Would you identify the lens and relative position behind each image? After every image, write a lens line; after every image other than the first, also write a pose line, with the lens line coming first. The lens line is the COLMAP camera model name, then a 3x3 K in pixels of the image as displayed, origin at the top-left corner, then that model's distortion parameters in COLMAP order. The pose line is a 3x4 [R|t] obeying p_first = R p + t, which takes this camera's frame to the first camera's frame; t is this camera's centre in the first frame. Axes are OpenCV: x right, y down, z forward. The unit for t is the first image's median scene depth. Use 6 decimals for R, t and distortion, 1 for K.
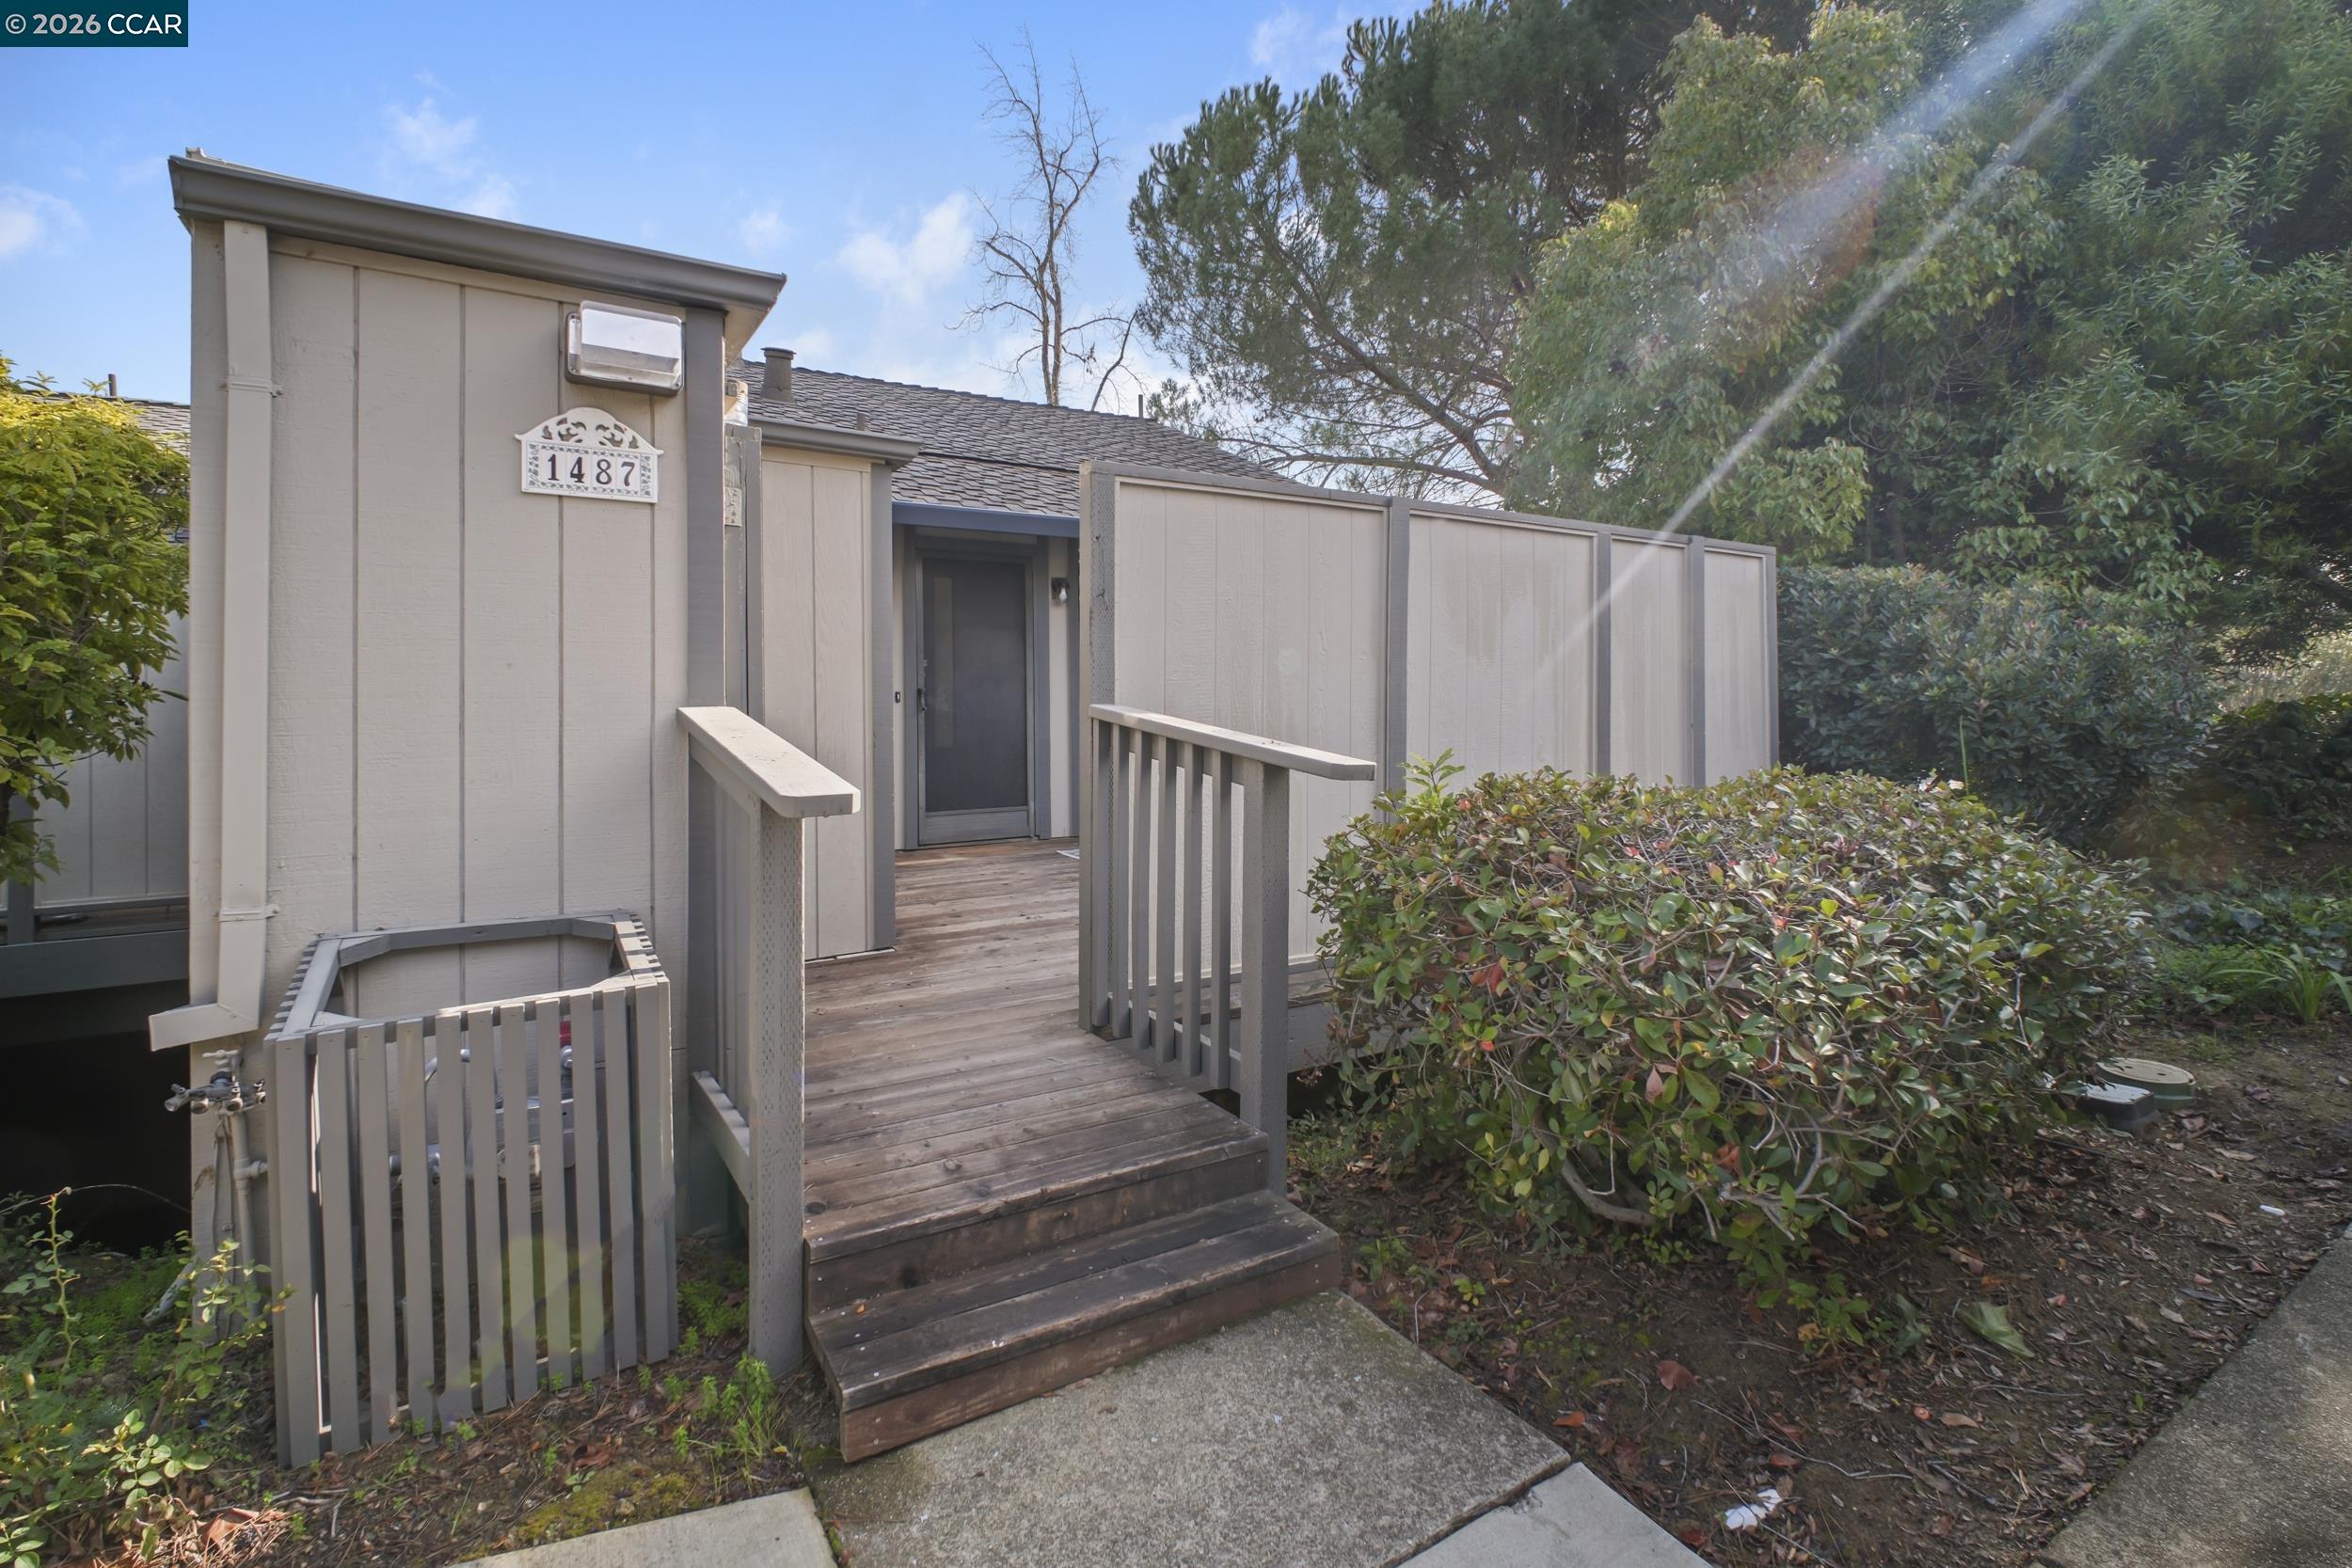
lens RADIAL K [[1080.4, 0, 1185.1], [0, 1080.4, 722.8], [0, 0, 1]] dist [-0.009383, -0.001474]
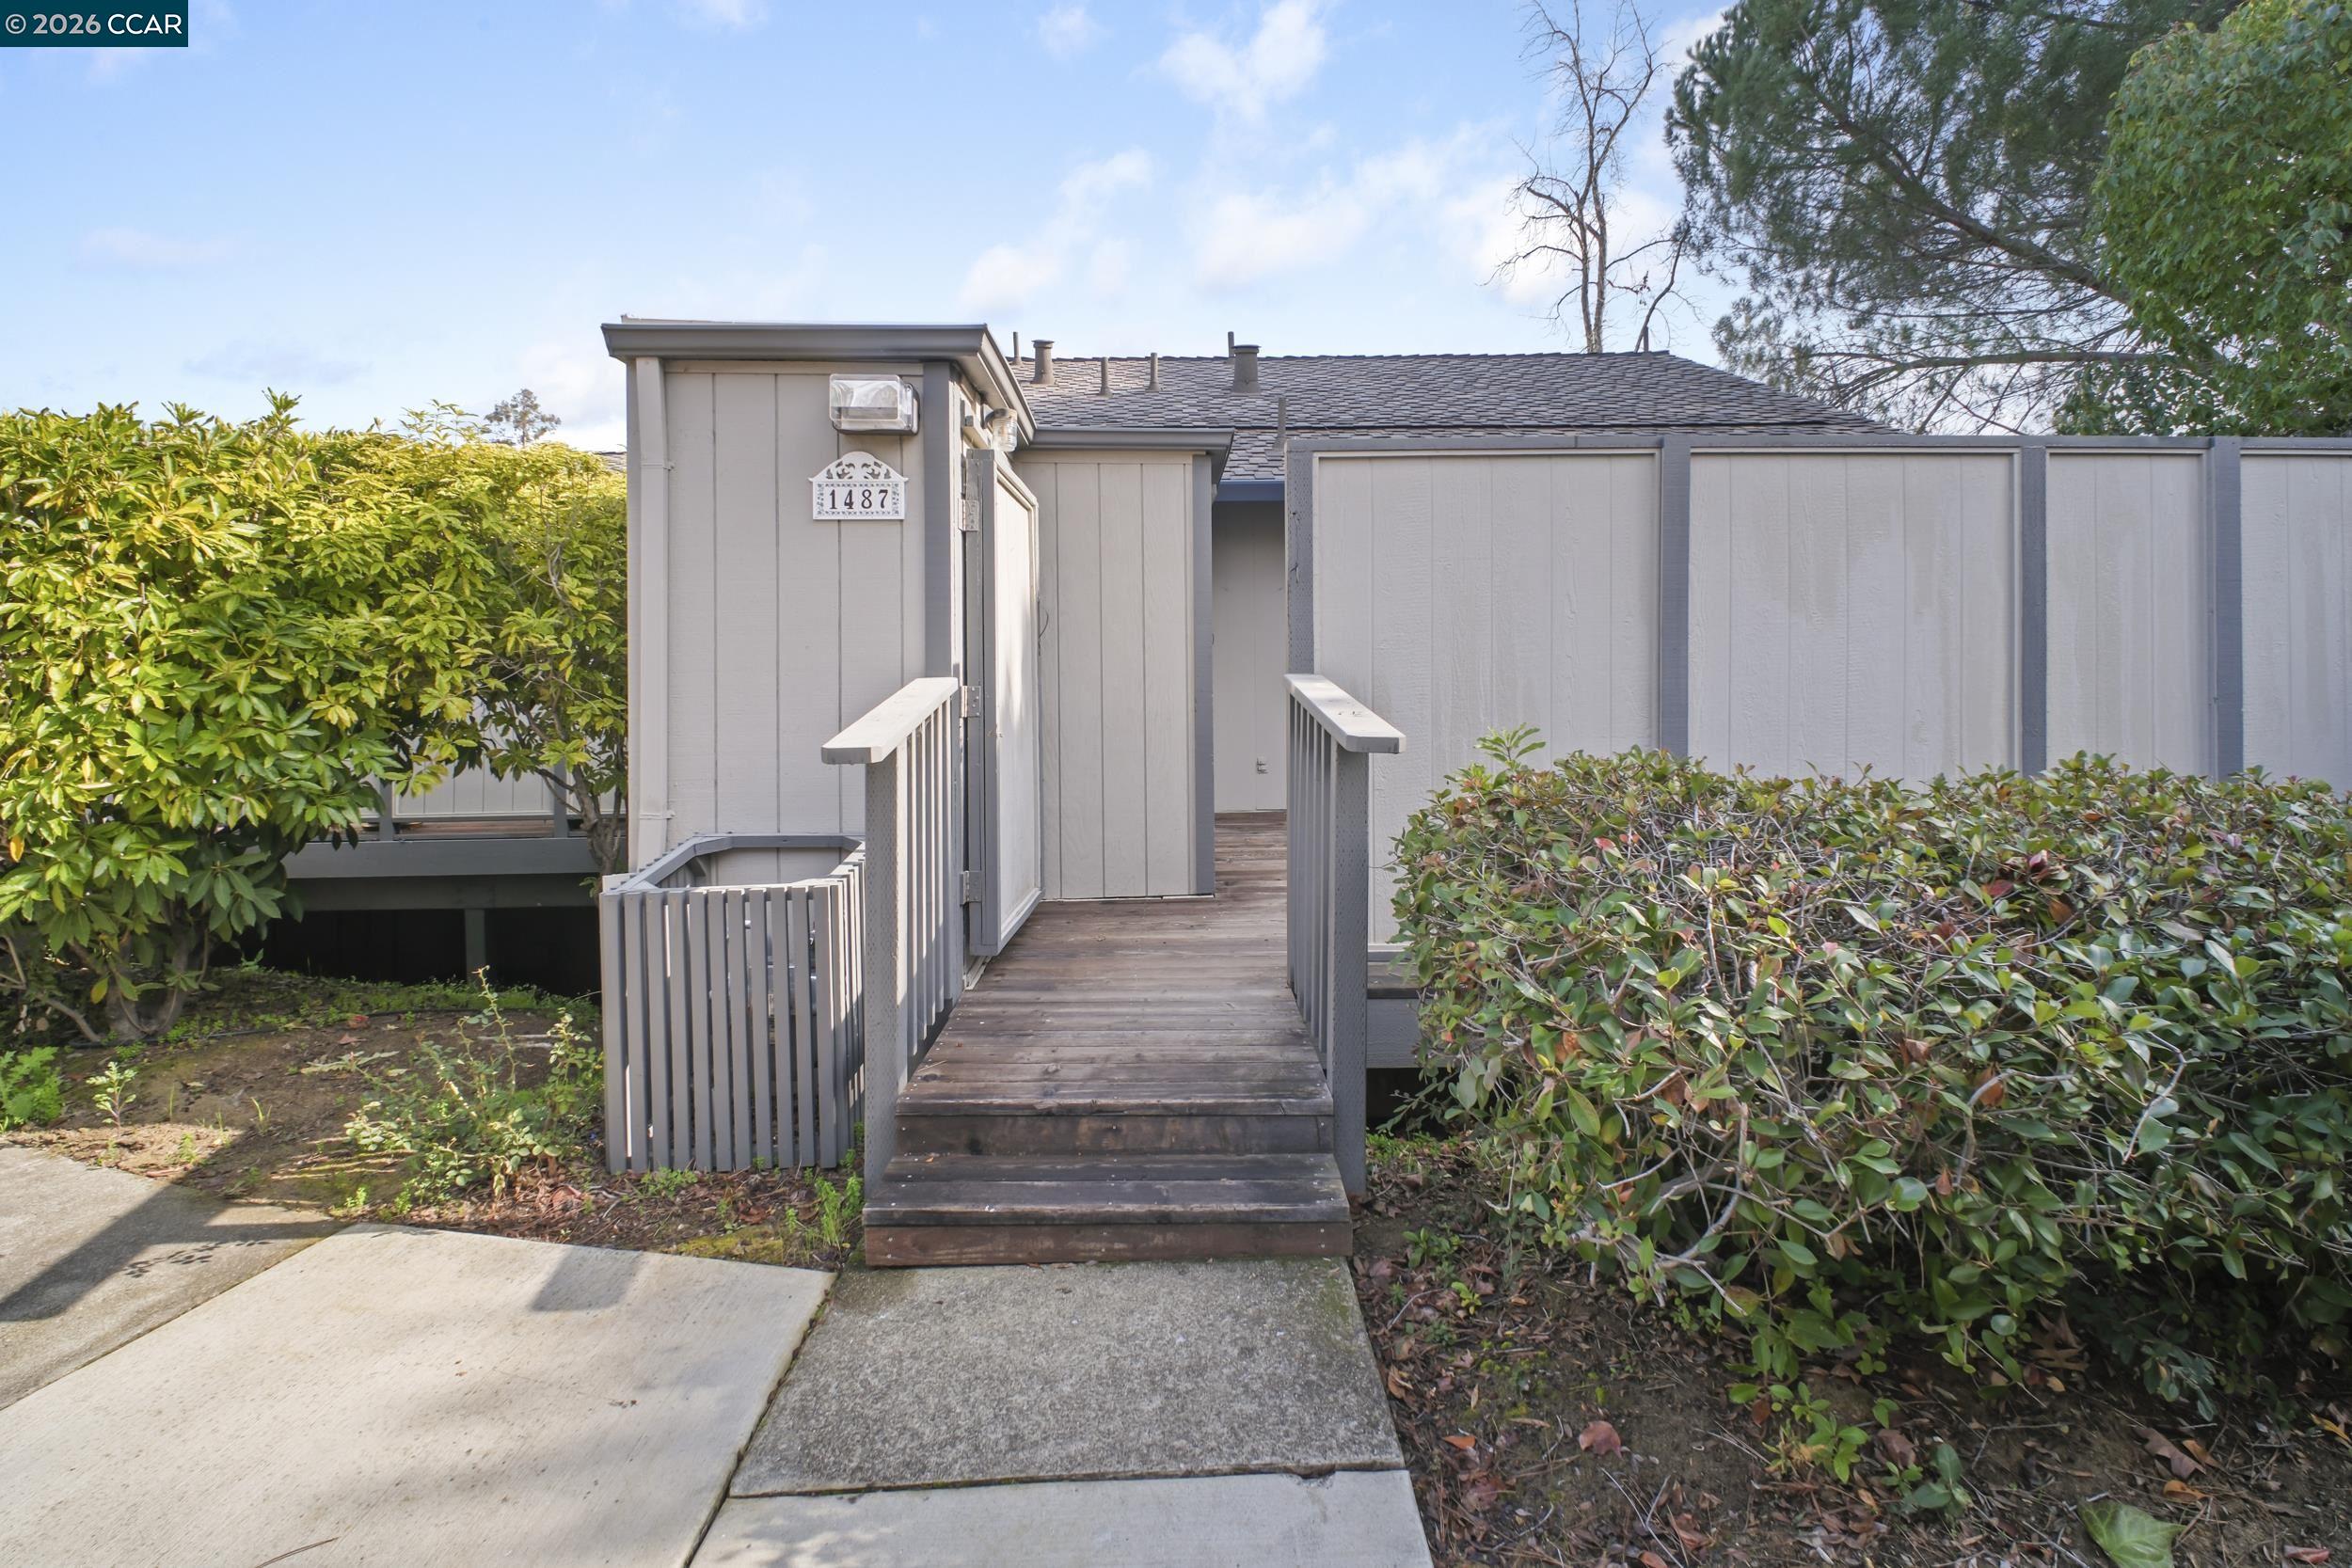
lens RADIAL K [[1092.4, 0, 1175.1], [0, 1092.4, 688.6], [0, 0, 1]] dist [-0.008446, -0.001038]
pose [[0.862410, 0.005561, -0.506180, 0.254330], [-0.004563, 0.999984, 0.003210, -0.004077], [0.506190, -0.000459, 0.862422, 0.022341]]
